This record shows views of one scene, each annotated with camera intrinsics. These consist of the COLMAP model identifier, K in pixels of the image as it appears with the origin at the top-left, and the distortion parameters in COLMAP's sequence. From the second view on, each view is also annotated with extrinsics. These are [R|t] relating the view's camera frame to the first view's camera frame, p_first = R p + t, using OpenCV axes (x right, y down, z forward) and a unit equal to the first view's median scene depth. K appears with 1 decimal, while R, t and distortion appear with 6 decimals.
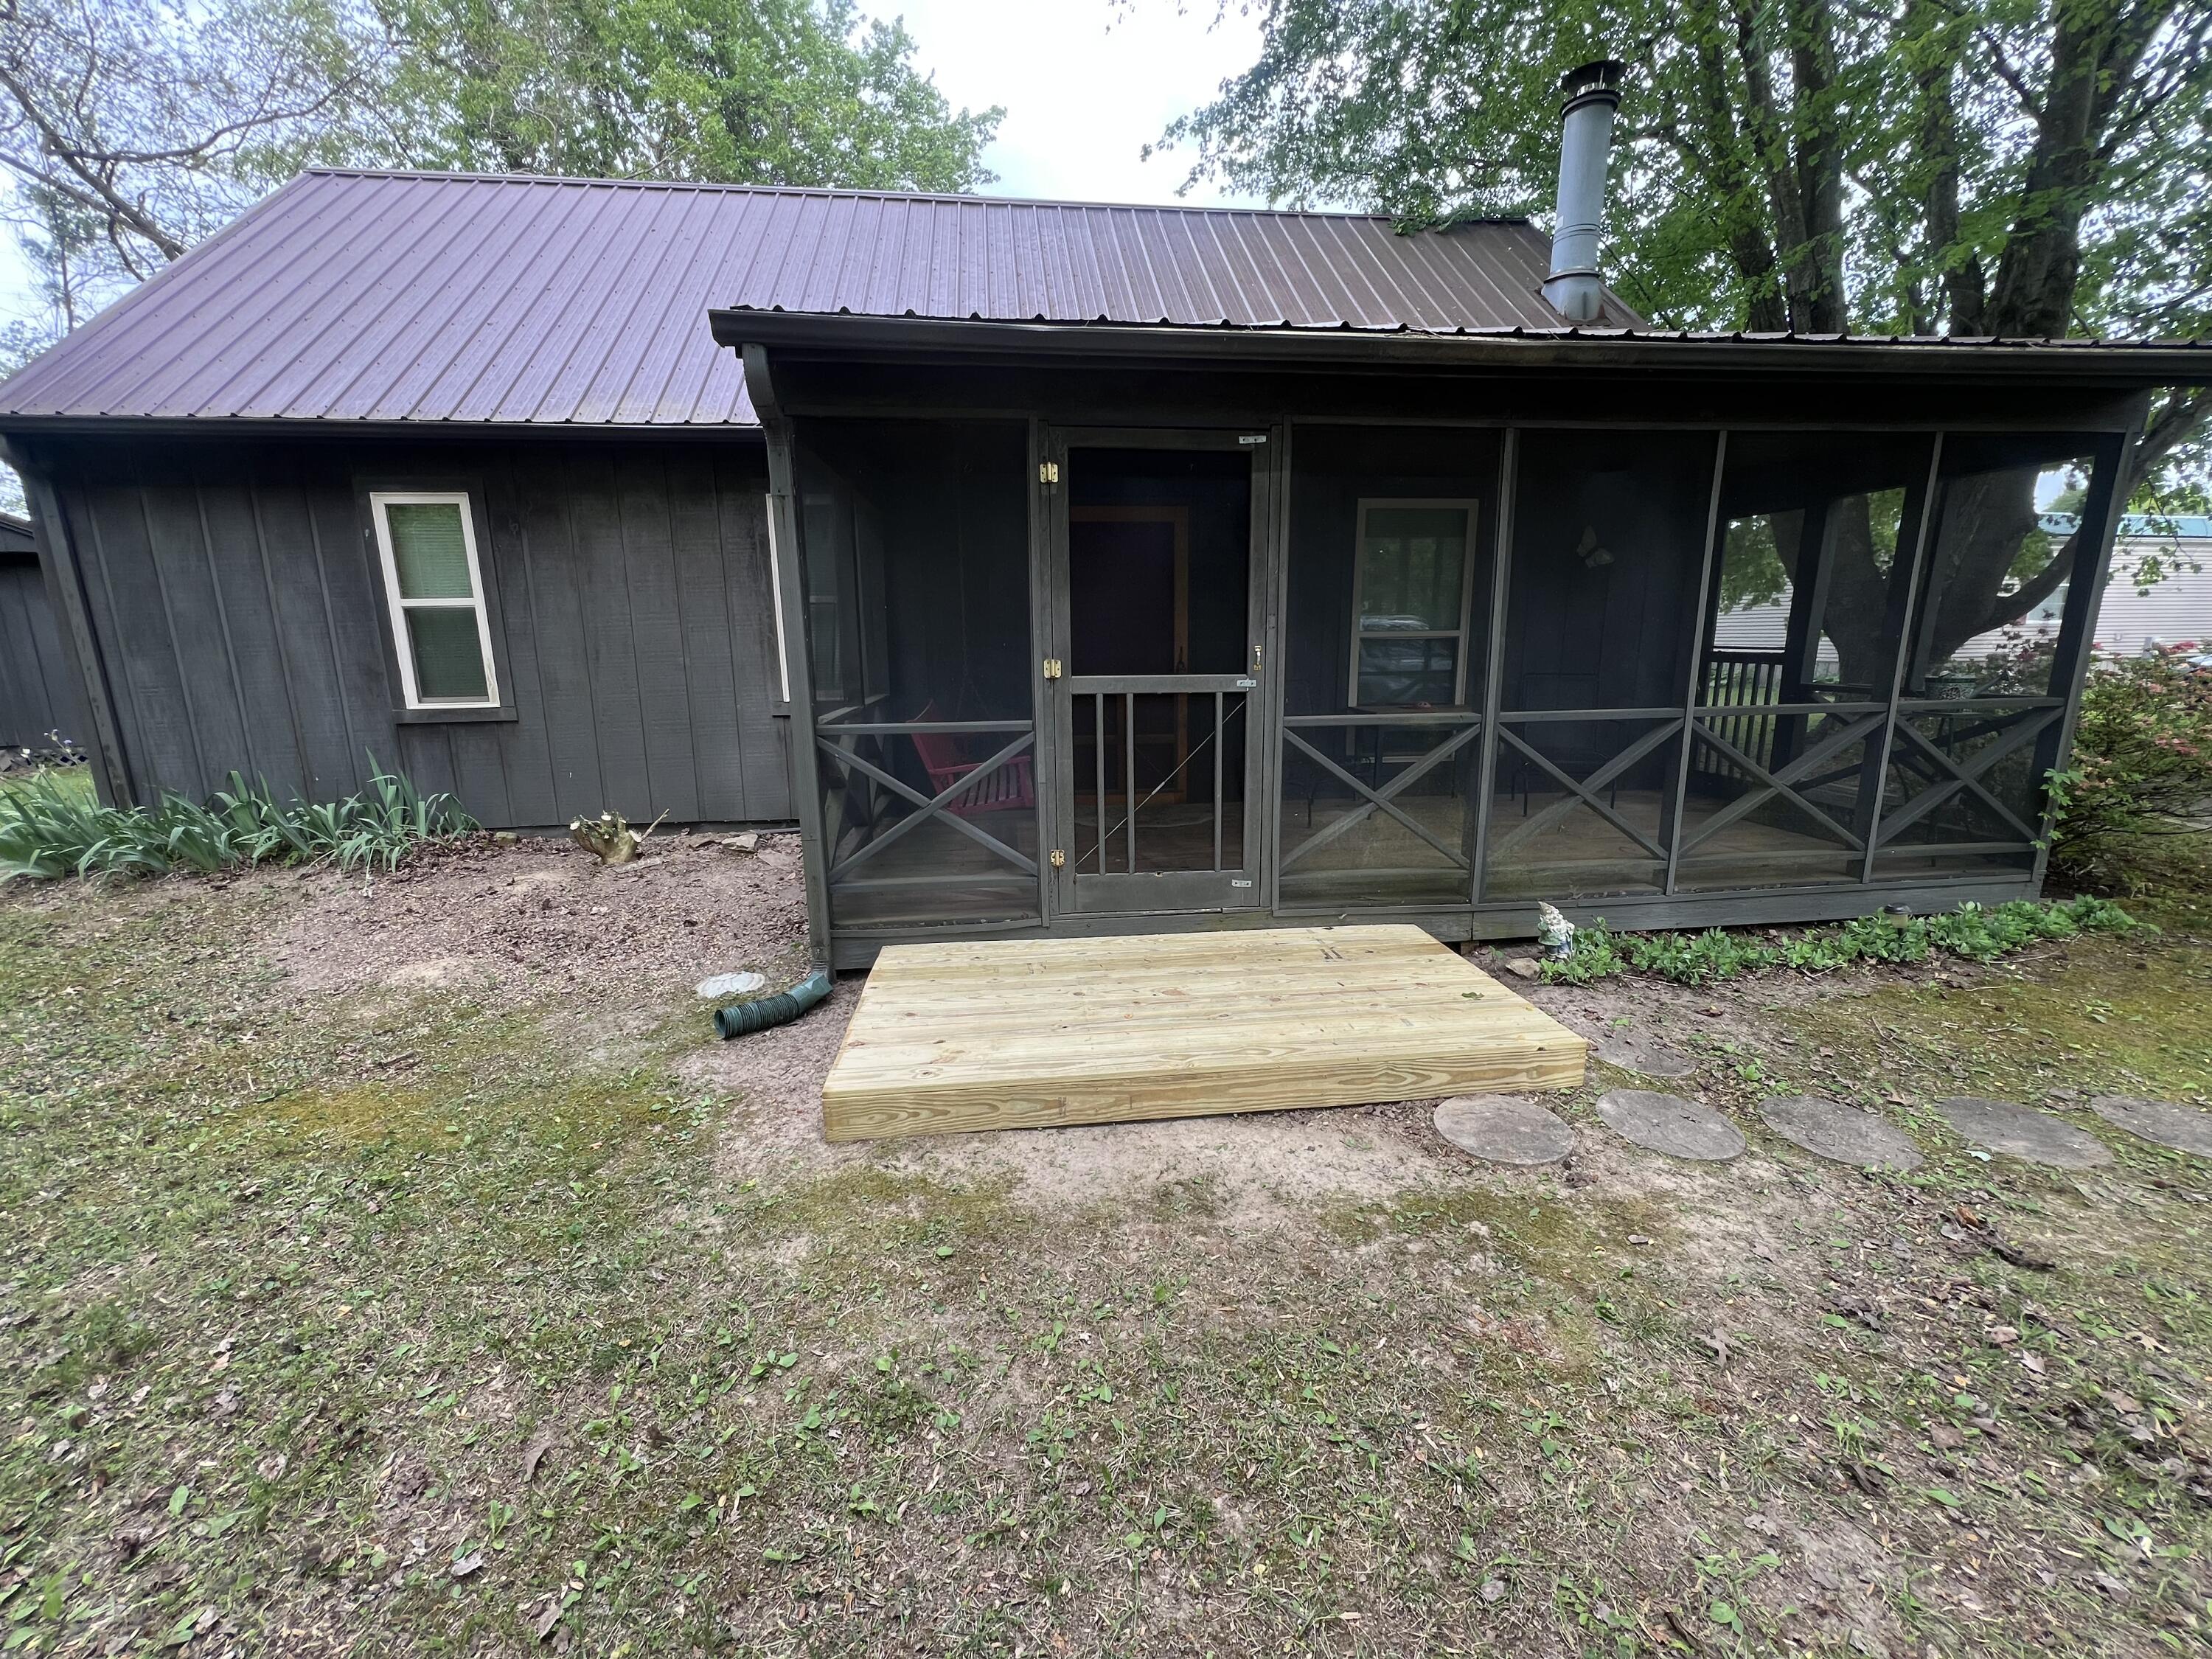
lens RADIAL K [[884.1, 0, 1099.7], [0, 884.1, 827.5], [0, 0, 1]] dist [-0.000622, 0.000004]
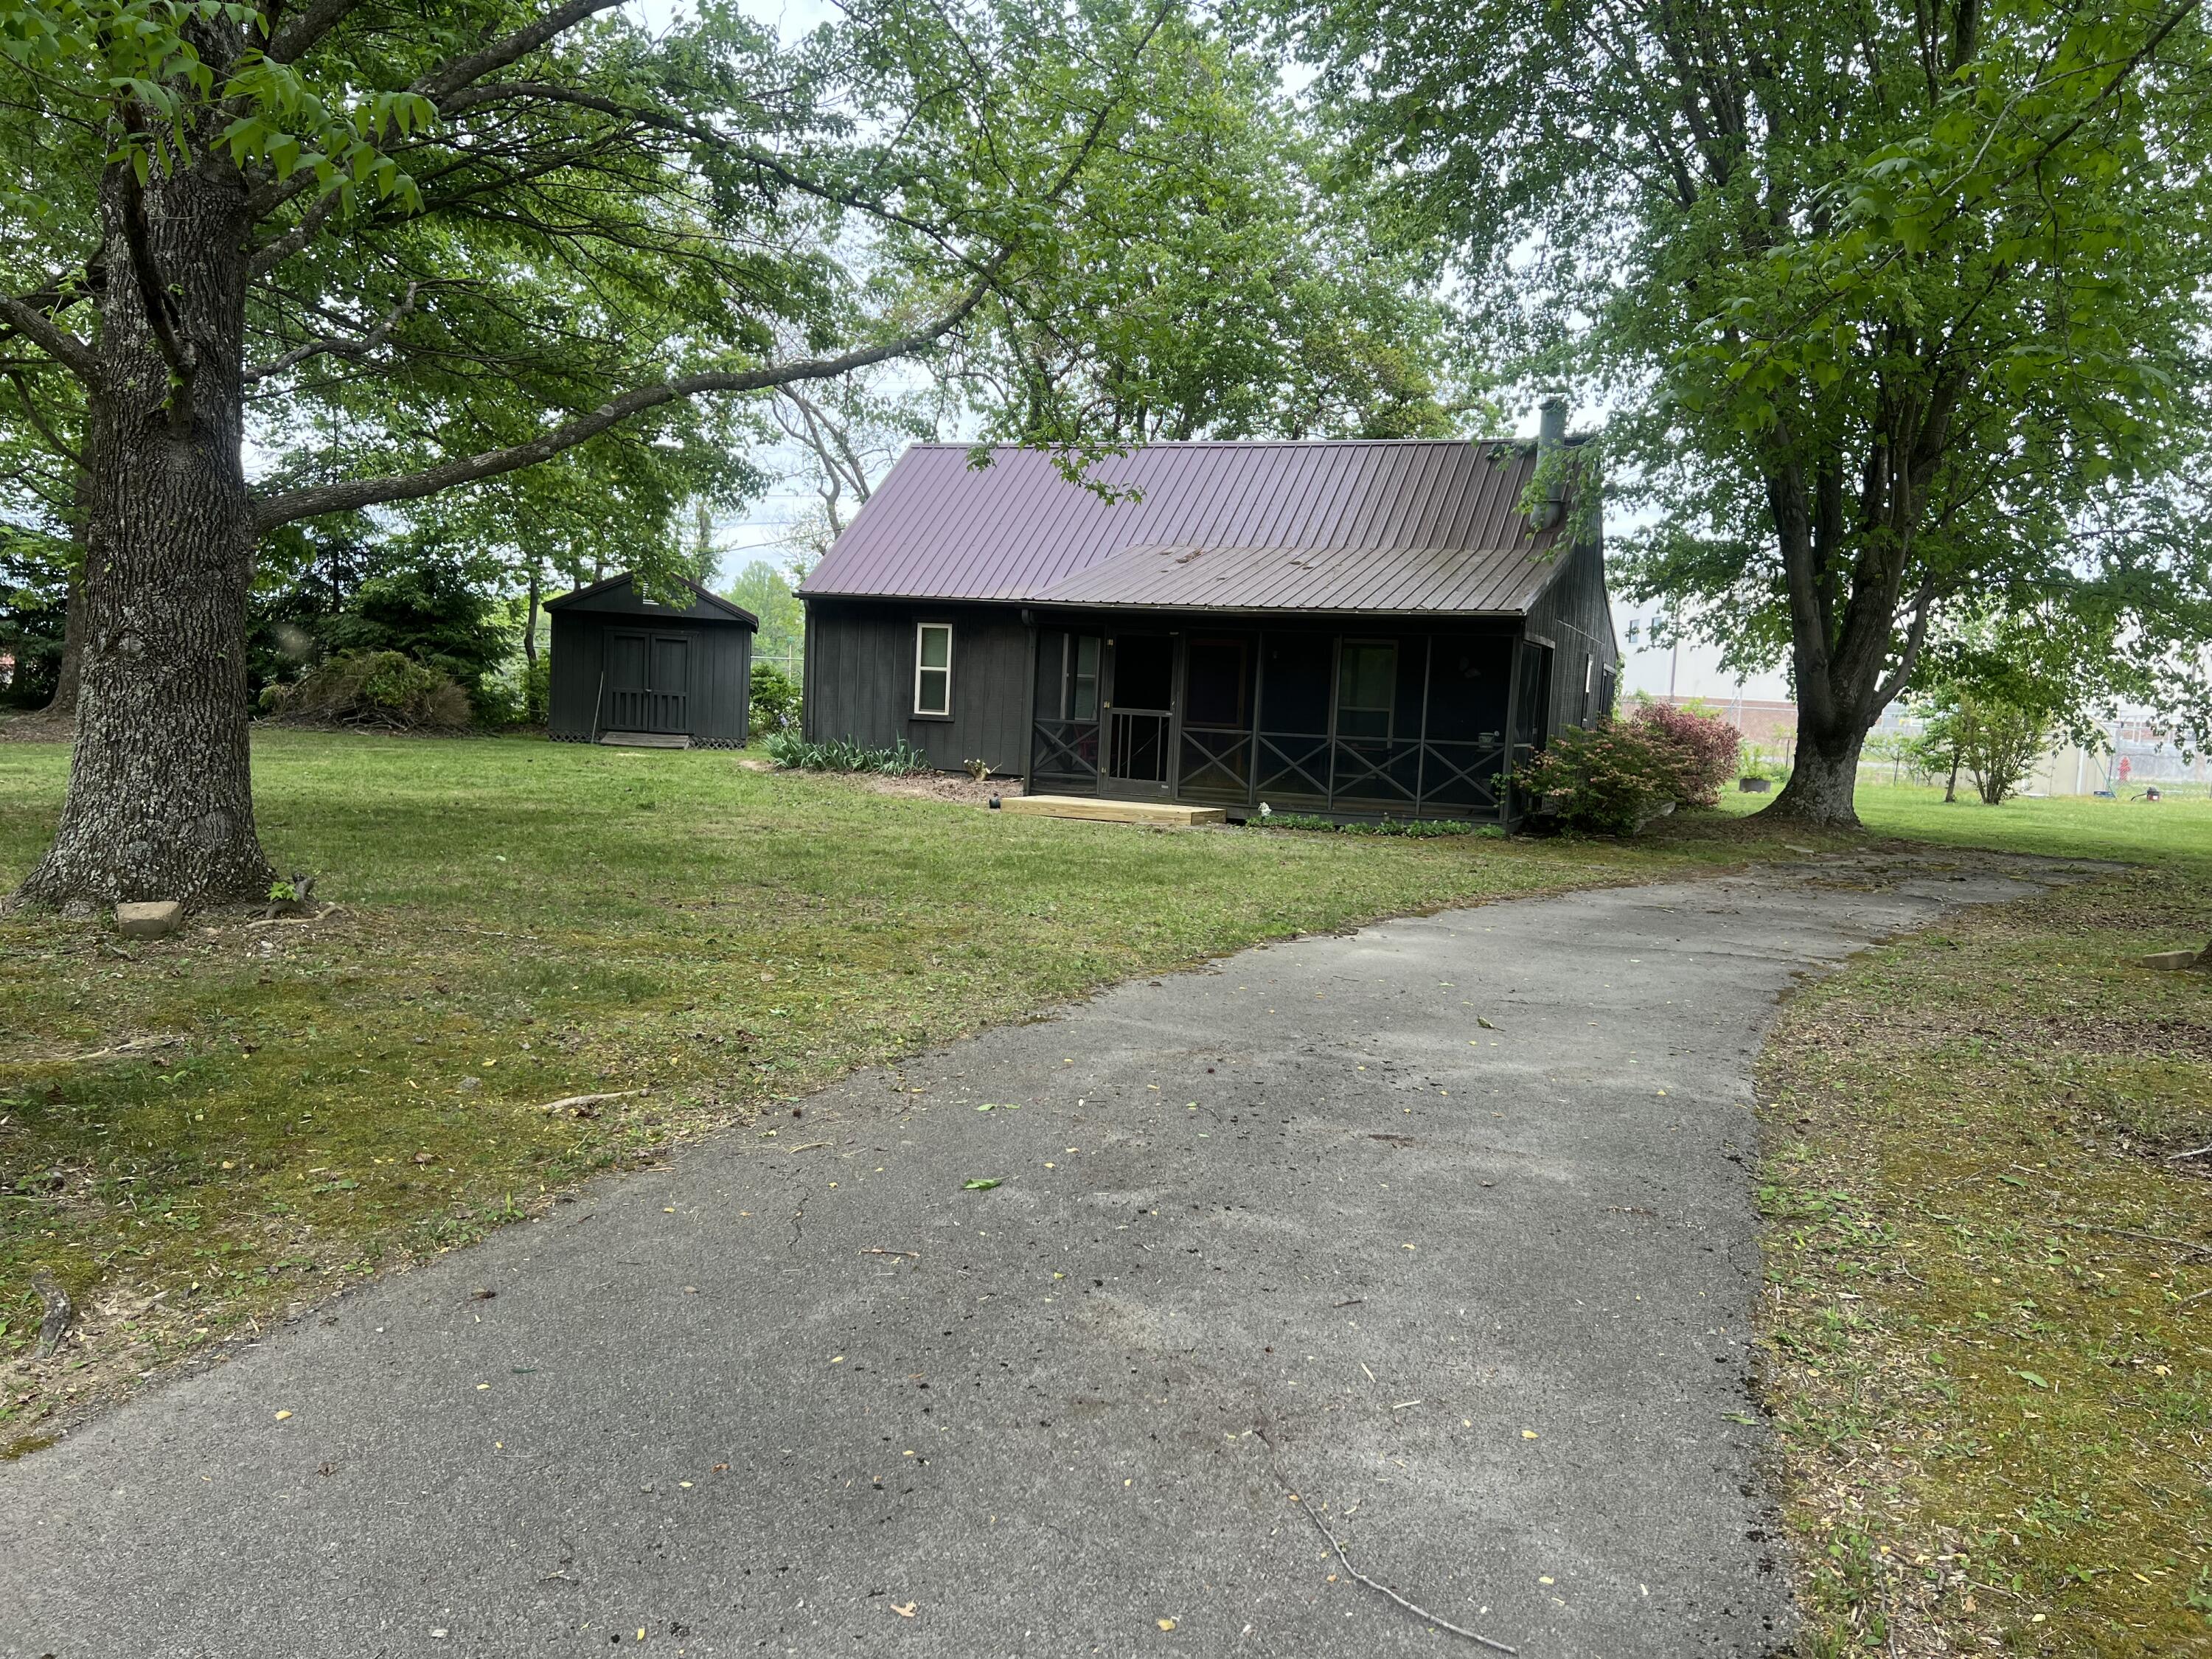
lens RADIAL K [[1695.1, 0, 1140.6], [0, 1695.1, 849.5], [0, 0, 1]] dist [0.076089, -0.083874]
pose [[0.885243, 0.096423, -0.455024, 1.957939], [-0.157993, 0.982446, -0.099185, 0.615490], [0.437473, 0.159693, 0.884938, -2.852199]]
